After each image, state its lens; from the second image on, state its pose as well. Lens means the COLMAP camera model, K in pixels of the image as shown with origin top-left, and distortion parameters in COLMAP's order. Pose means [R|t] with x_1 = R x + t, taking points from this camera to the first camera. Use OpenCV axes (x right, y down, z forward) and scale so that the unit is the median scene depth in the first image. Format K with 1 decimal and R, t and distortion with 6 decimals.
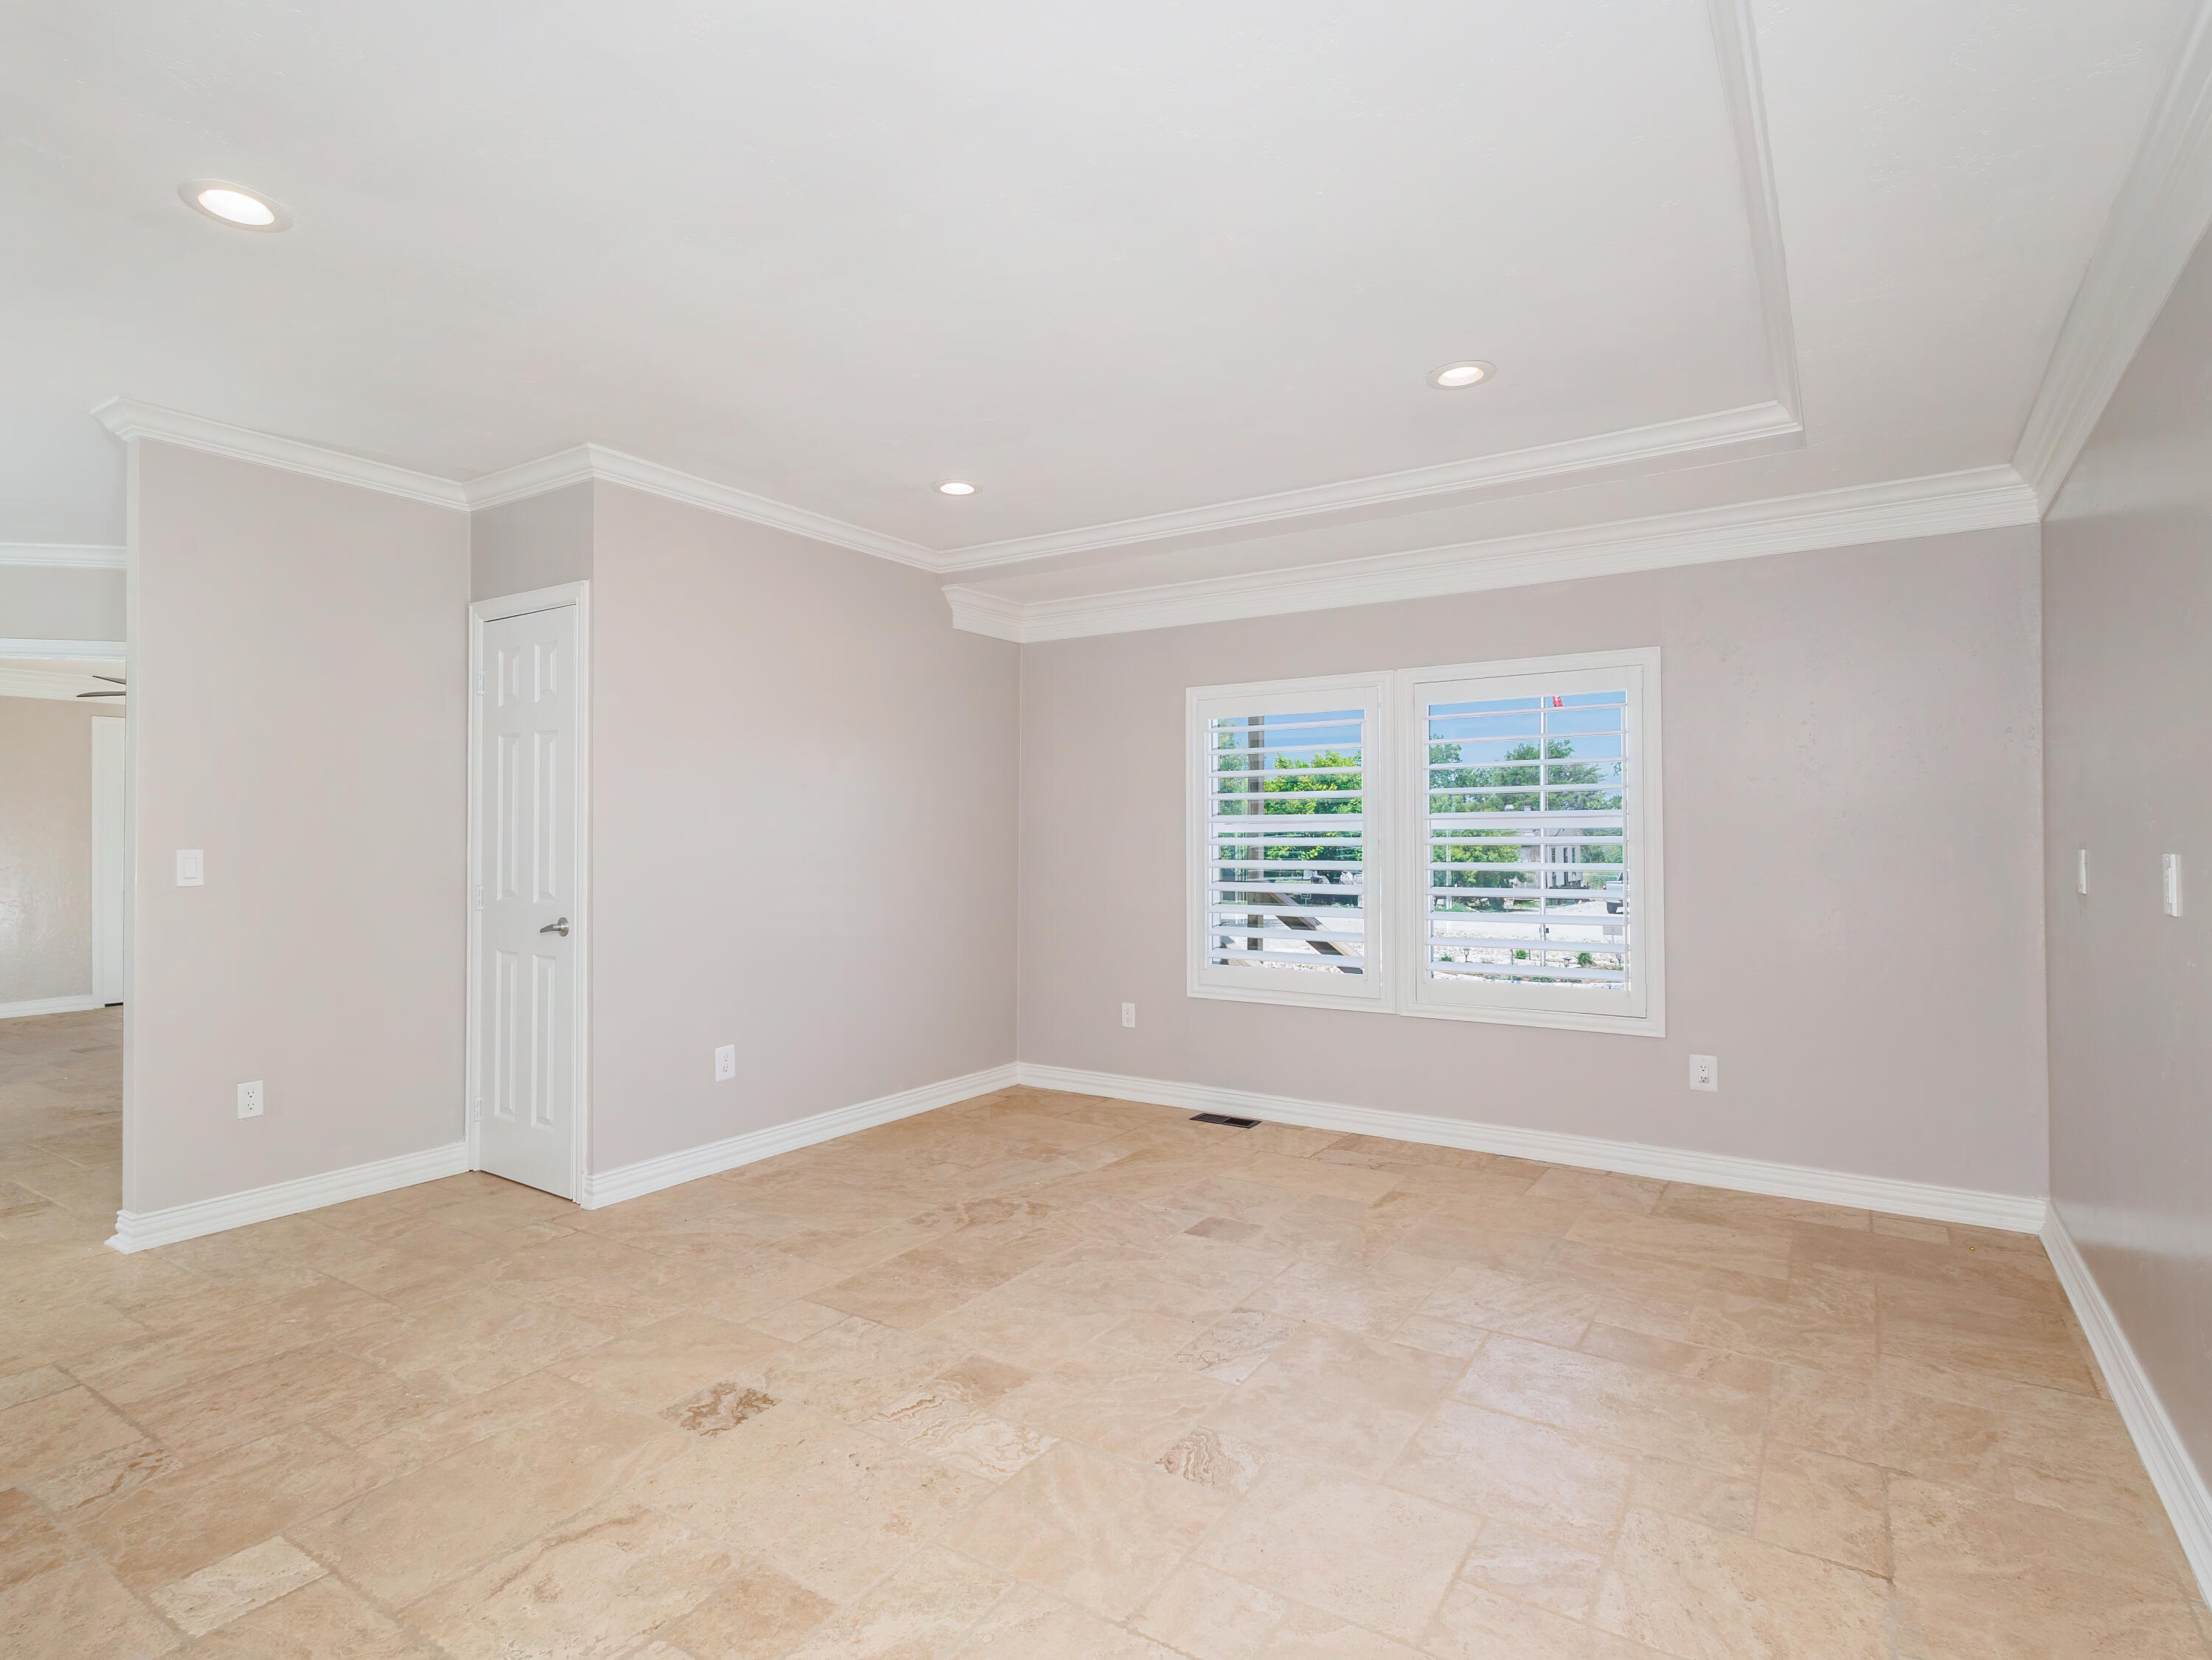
lens RADIAL K [[1134.7, 0, 1106.0], [0, 1134.7, 830.0], [0, 0, 1]] dist [0.013507, -0.000868]
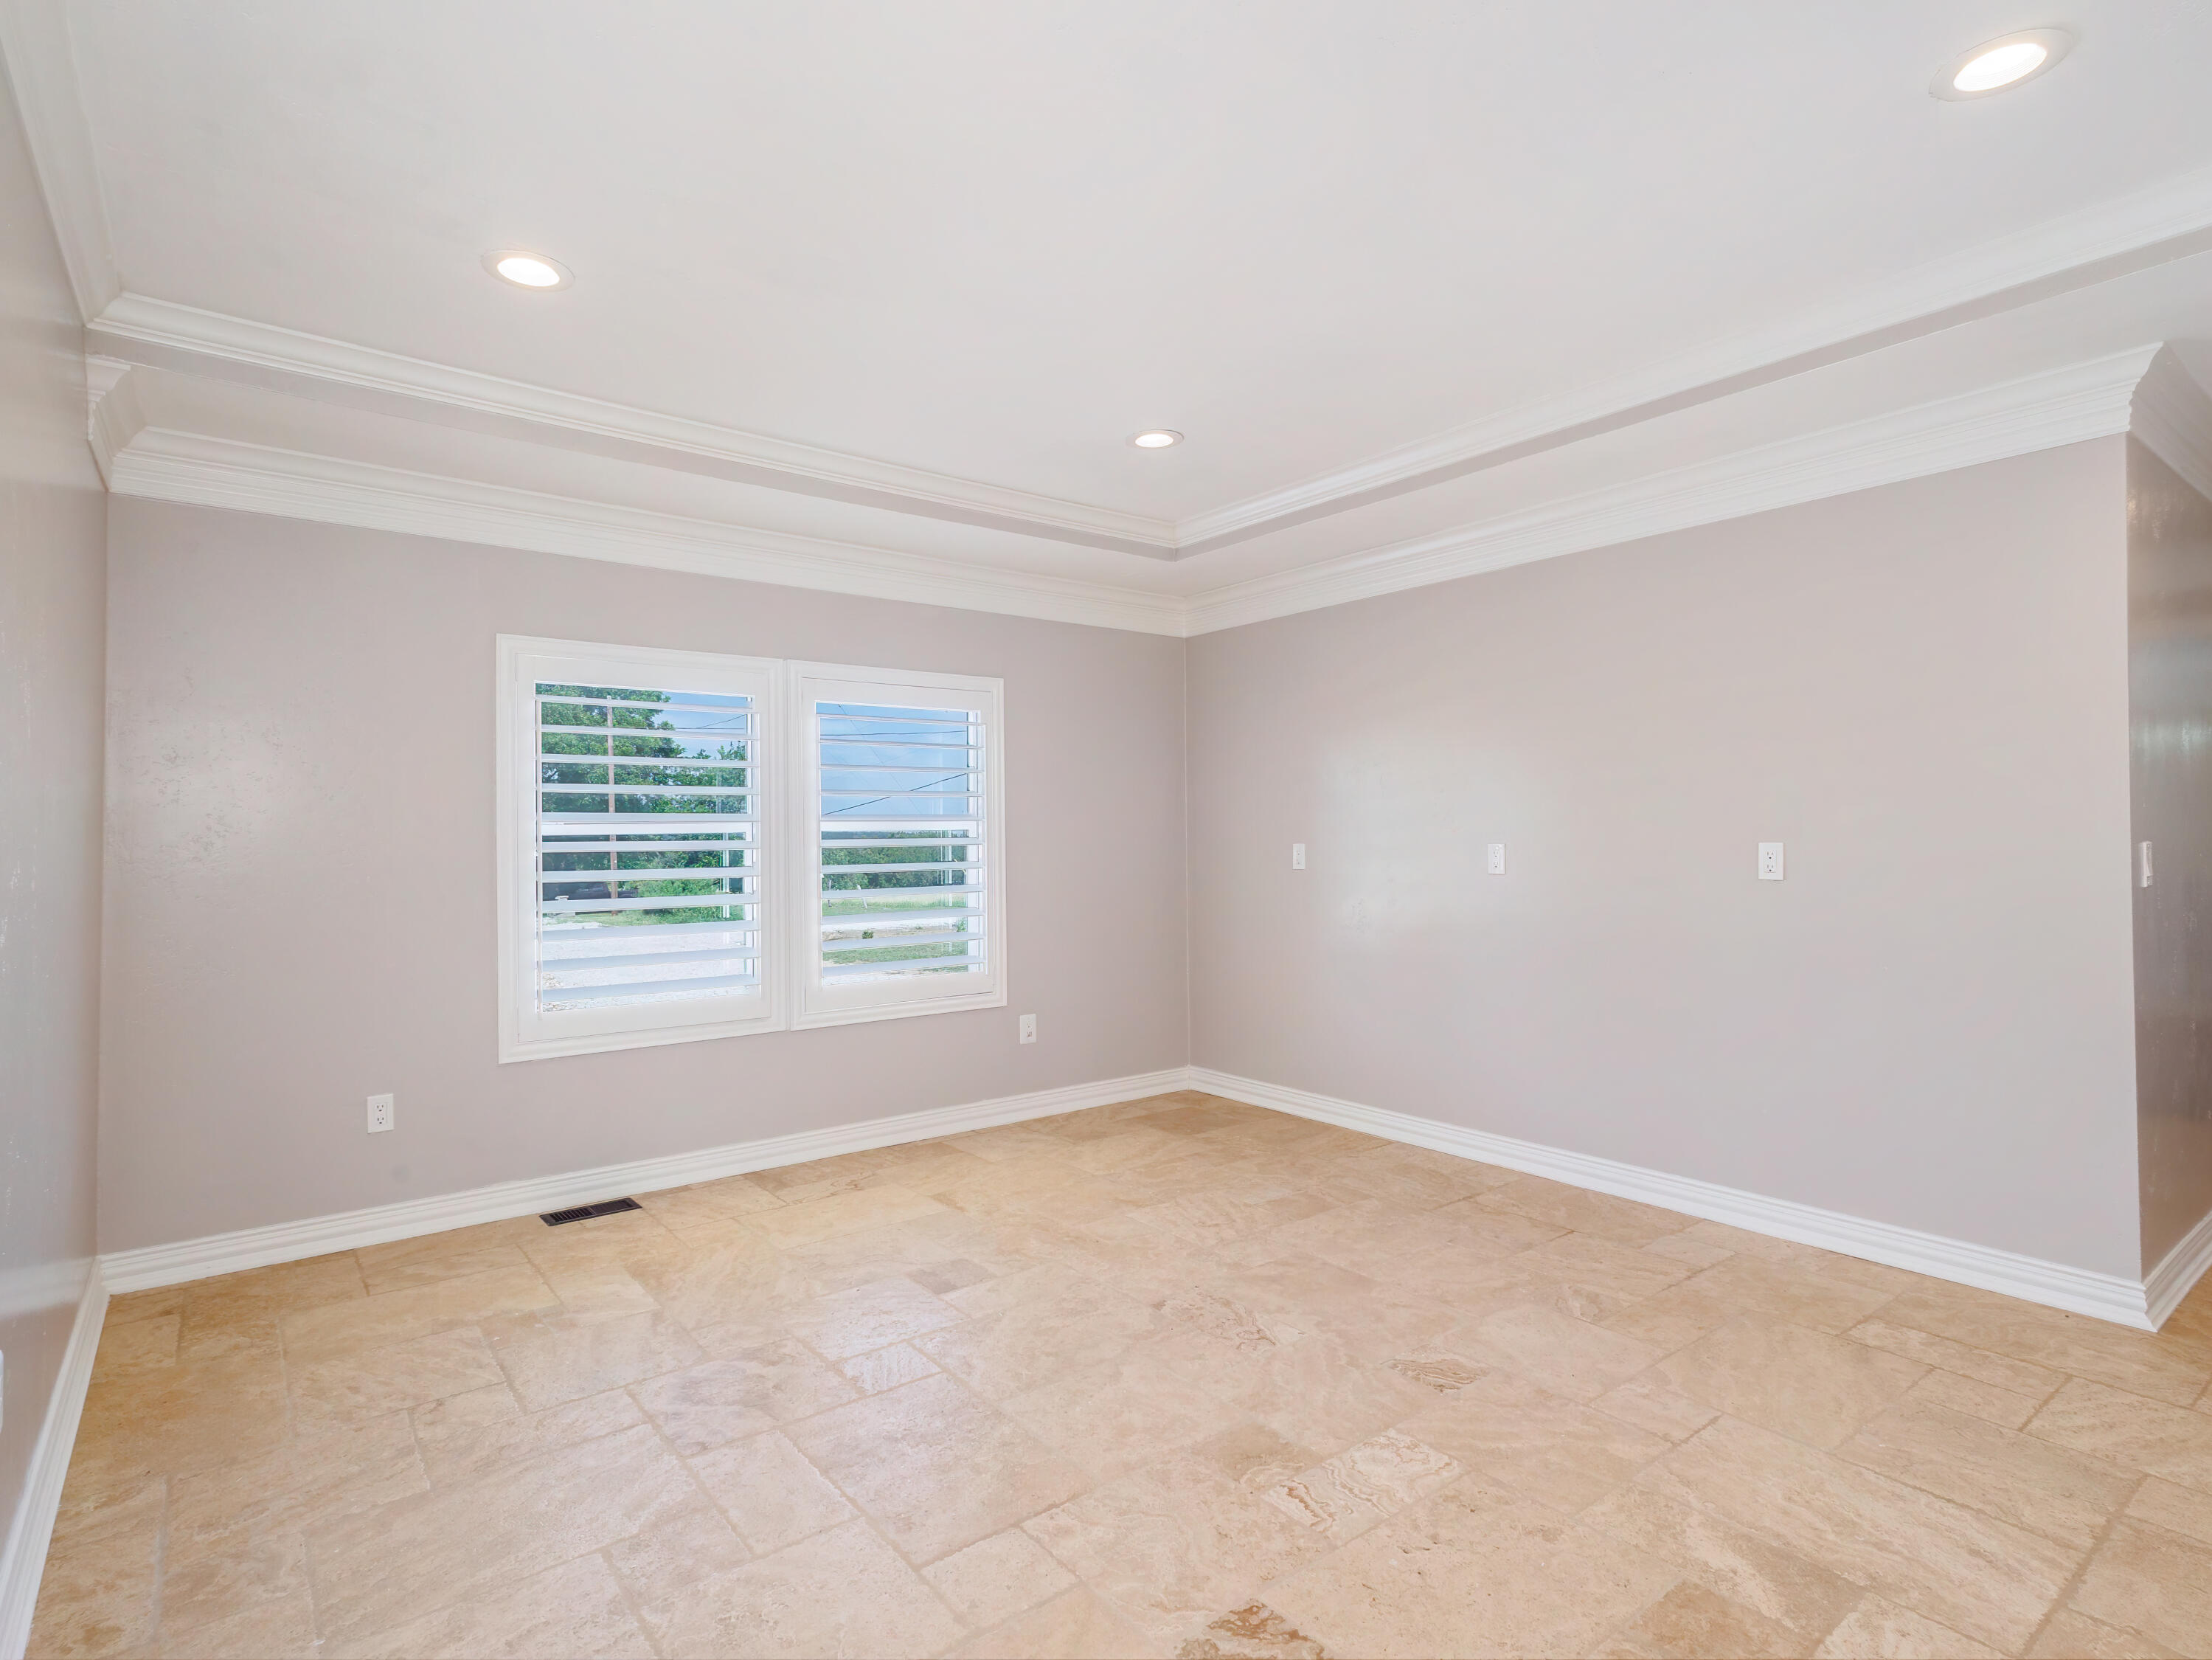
lens RADIAL K [[1134.7, 0, 1106.0], [0, 1134.7, 830.0], [0, 0, 1]] dist [0.013507, -0.000868]
pose [[0.330560, 0.006361, 0.943763, -0.659959], [-0.001247, 0.999979, -0.006303, 0.004392], [-0.943784, 0.000907, 0.330561, 0.547520]]
